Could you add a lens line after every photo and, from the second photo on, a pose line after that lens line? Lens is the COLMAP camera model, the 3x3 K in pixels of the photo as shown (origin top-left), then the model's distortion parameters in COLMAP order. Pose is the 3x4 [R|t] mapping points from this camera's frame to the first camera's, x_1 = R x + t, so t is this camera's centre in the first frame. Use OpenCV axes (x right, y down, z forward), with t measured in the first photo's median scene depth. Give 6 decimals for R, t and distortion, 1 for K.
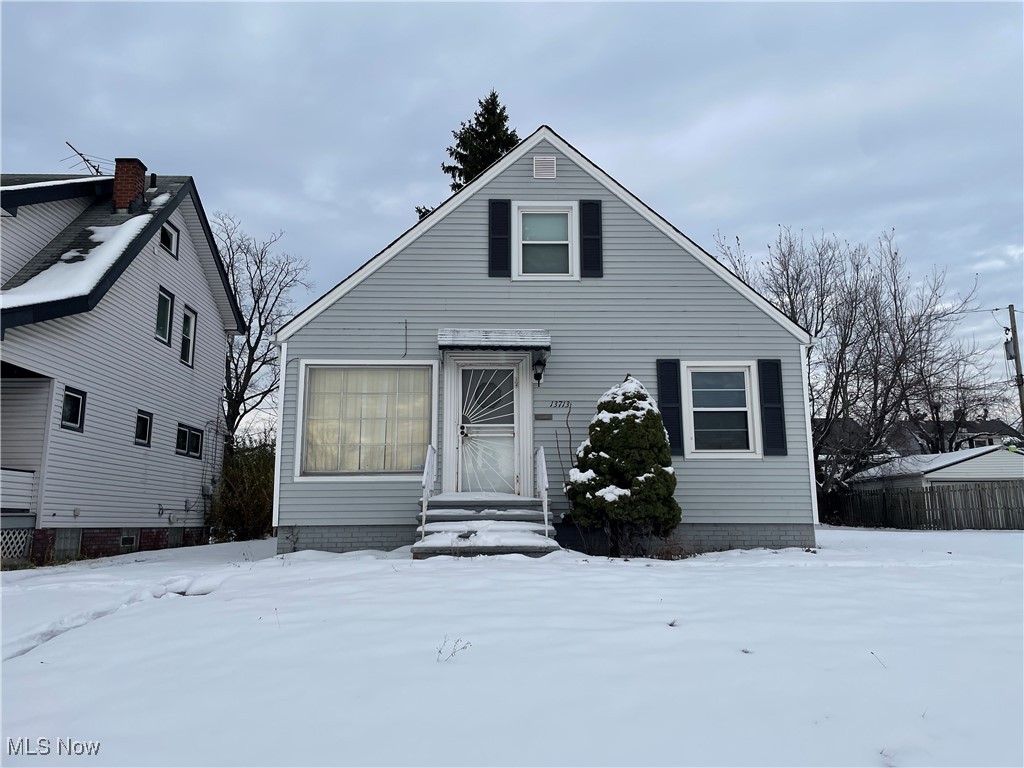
lens RADIAL K [[775.2, 0, 514.7], [0, 775.2, 382.9], [0, 0, 1]] dist [0.066619, -0.014635]
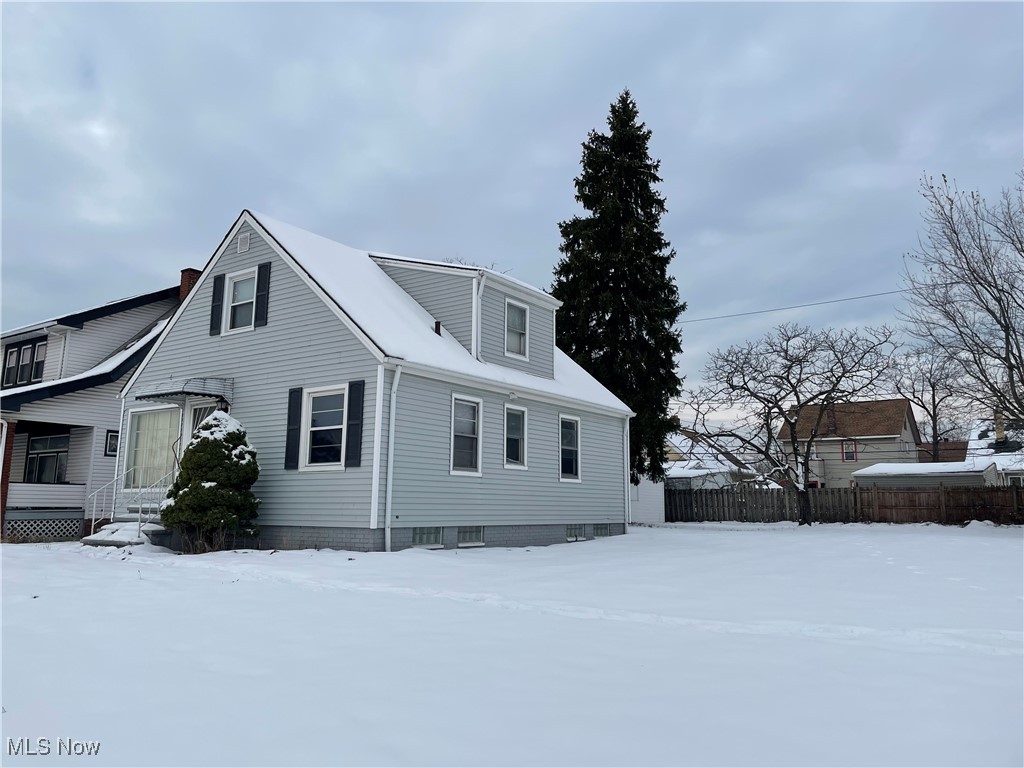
lens RADIAL K [[775.2, 0, 509.7], [0, 775.2, 381.7], [0, 0, 1]] dist [0.066619, -0.014635]
pose [[0.796102, -0.084923, -0.599175, 1.188189], [0.094124, 0.995432, -0.016027, 0.009731], [0.597798, -0.043637, 0.800458, 0.241989]]
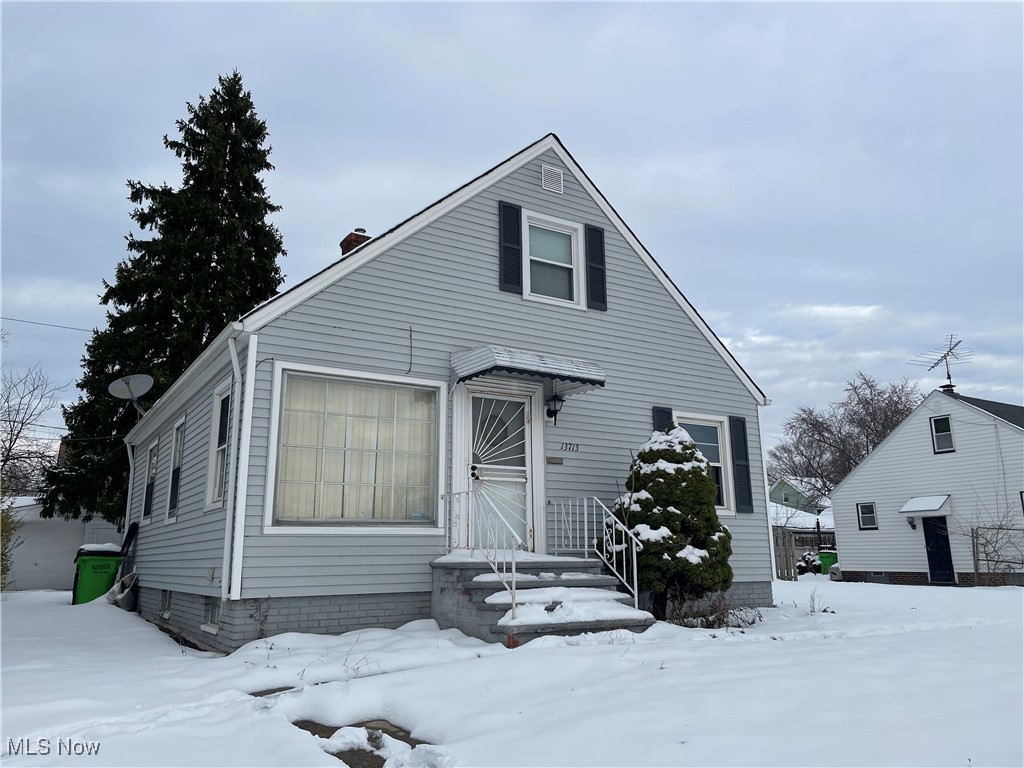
lens RADIAL K [[775.2, 0, 511.3], [0, 775.2, 380.6], [0, 0, 1]] dist [0.066619, -0.014635]
pose [[0.864946, 0.109030, 0.489879, -0.435497], [-0.083104, 0.993756, -0.074446, 0.023375], [-0.494937, 0.023681, 0.868606, 0.269416]]
